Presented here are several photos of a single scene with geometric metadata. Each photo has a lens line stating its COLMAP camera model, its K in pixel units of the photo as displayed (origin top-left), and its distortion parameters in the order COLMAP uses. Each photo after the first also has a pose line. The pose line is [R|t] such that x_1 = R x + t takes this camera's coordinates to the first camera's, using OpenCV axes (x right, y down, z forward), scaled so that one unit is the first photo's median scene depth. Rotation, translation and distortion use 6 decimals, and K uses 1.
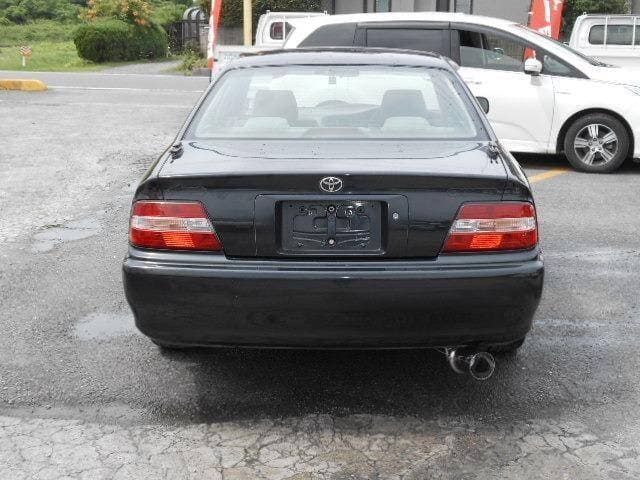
lens RADIAL K [[923.8, 0, 320.2], [0, 923.8, 228.1], [0, 0, 1]] dist [0.009068, -0.050544]
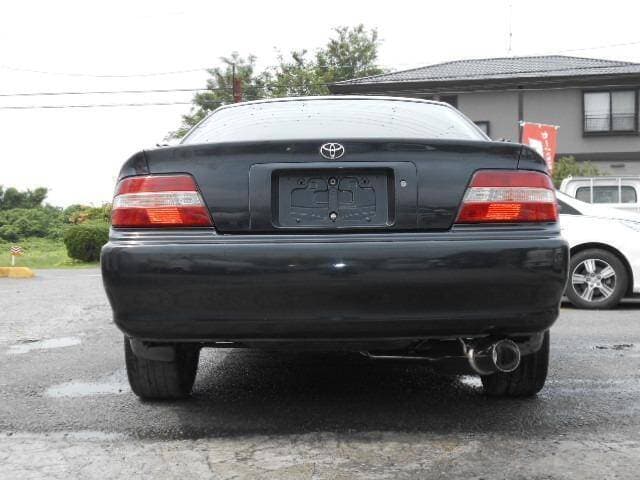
lens RADIAL K [[923.8, 0, 320.2], [0, 923.8, 228.1], [0, 0, 1]] dist [0.009068, -0.050544]
pose [[0.999854, -0.009160, 0.014422, -0.013486], [0.012263, 0.972510, -0.232536, 0.229681], [-0.011896, 0.232679, 0.972481, 0.114996]]
